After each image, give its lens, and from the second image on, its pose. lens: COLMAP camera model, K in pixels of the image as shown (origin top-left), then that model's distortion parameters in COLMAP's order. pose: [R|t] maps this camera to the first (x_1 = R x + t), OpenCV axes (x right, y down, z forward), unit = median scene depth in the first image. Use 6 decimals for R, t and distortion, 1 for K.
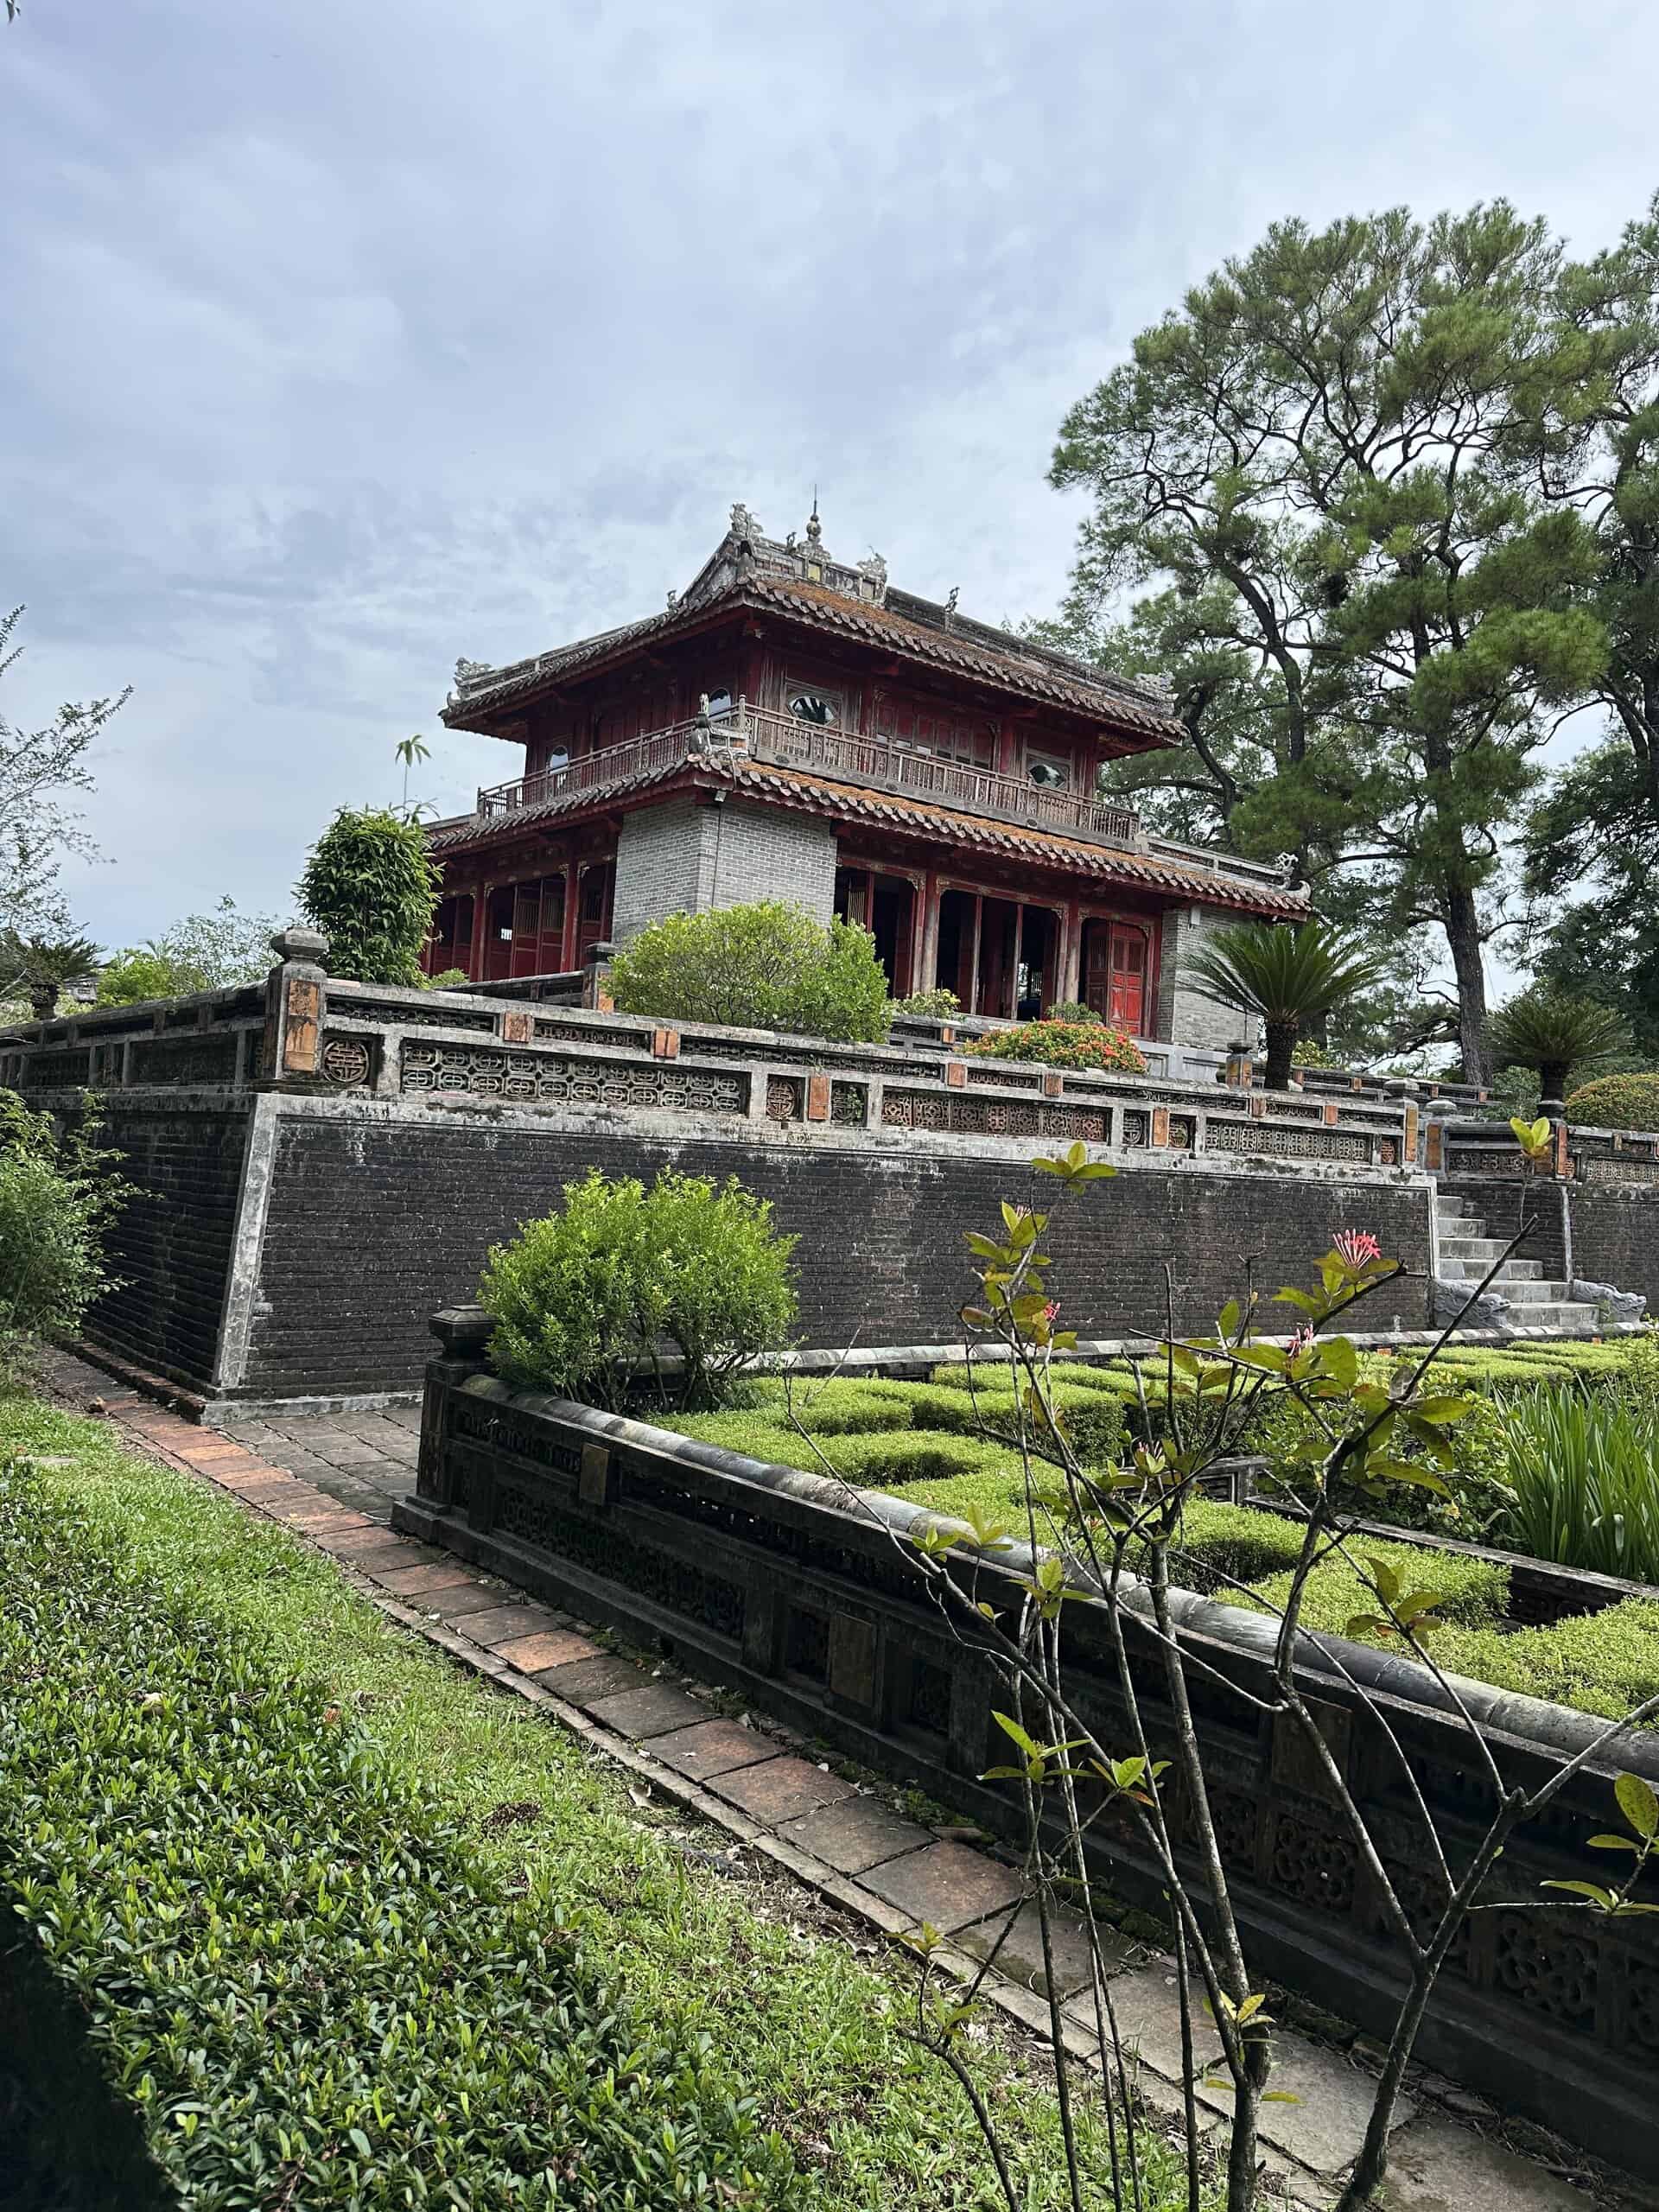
lens RADIAL K [[1552.7, 0, 829.5], [0, 1552.7, 1106.0], [0, 0, 1]] dist [0.002851, 0.000430]
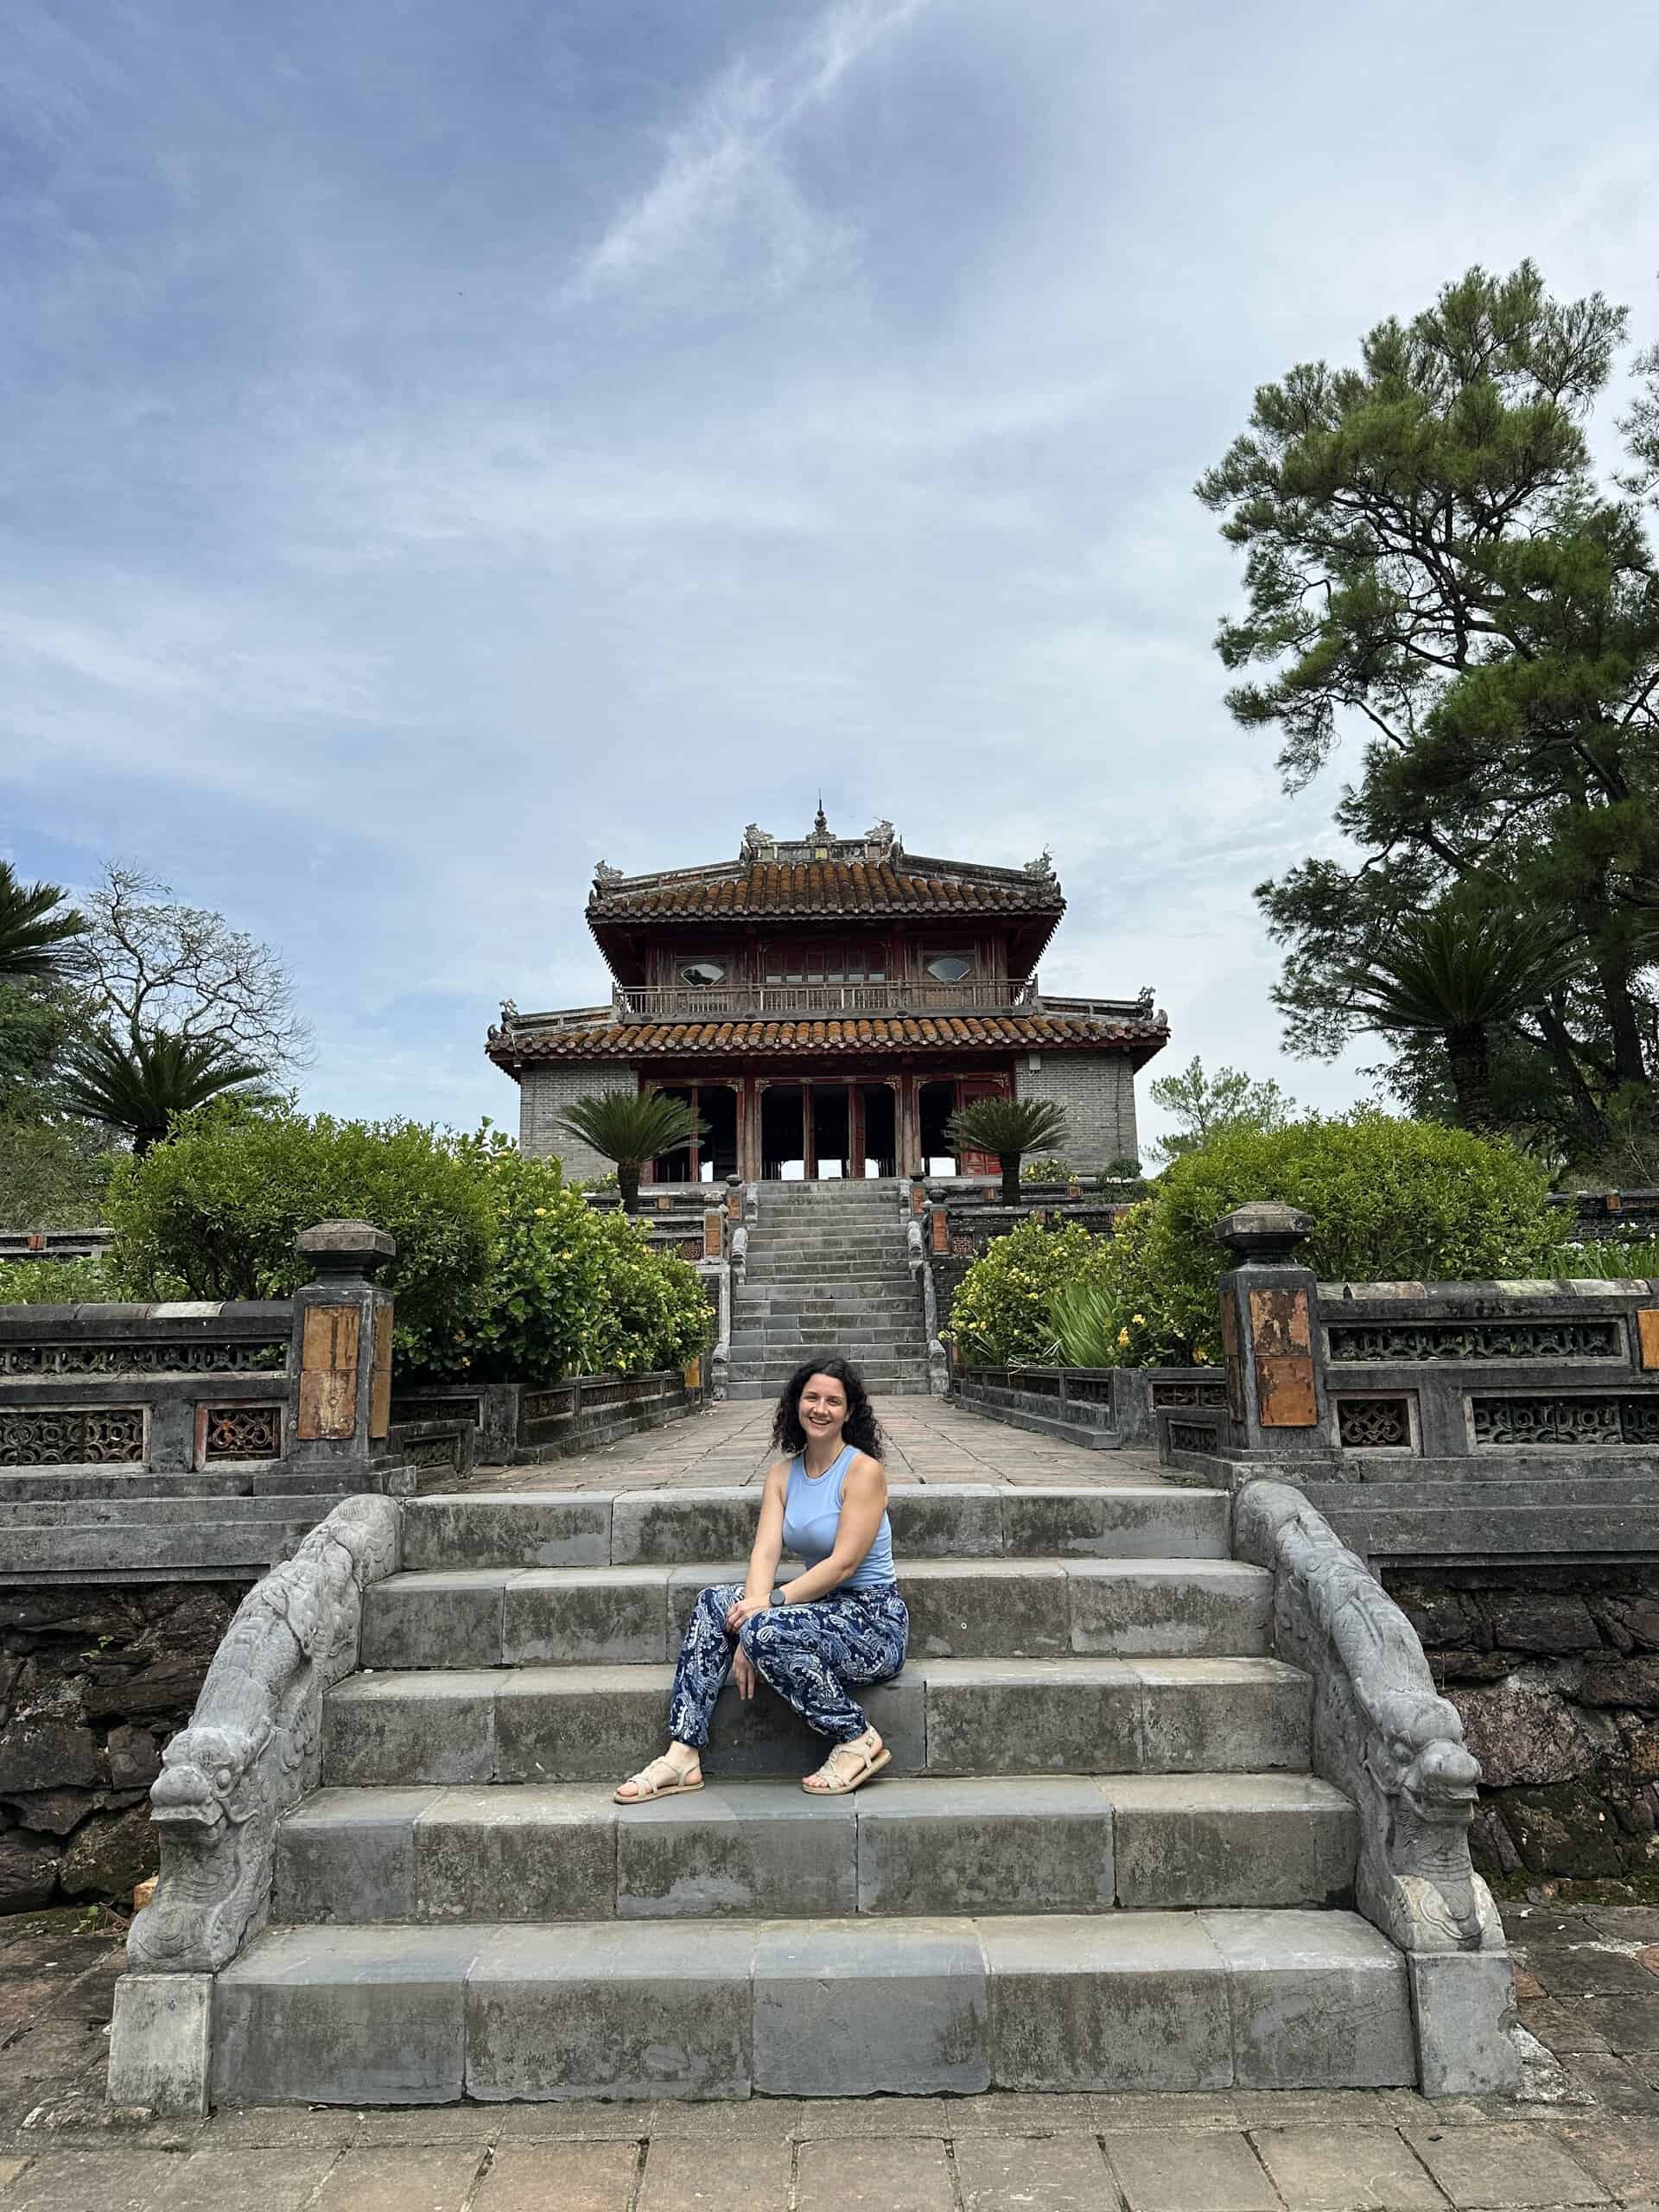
lens RADIAL K [[1552.7, 0, 829.5], [0, 1552.7, 1106.0], [0, 0, 1]] dist [0.002851, 0.000430]
pose [[0.770436, -0.172227, -0.613812, 0.819624], [0.086070, 0.982102, -0.167532, 0.089180], [0.631680, 0.076242, 0.771471, 0.018961]]
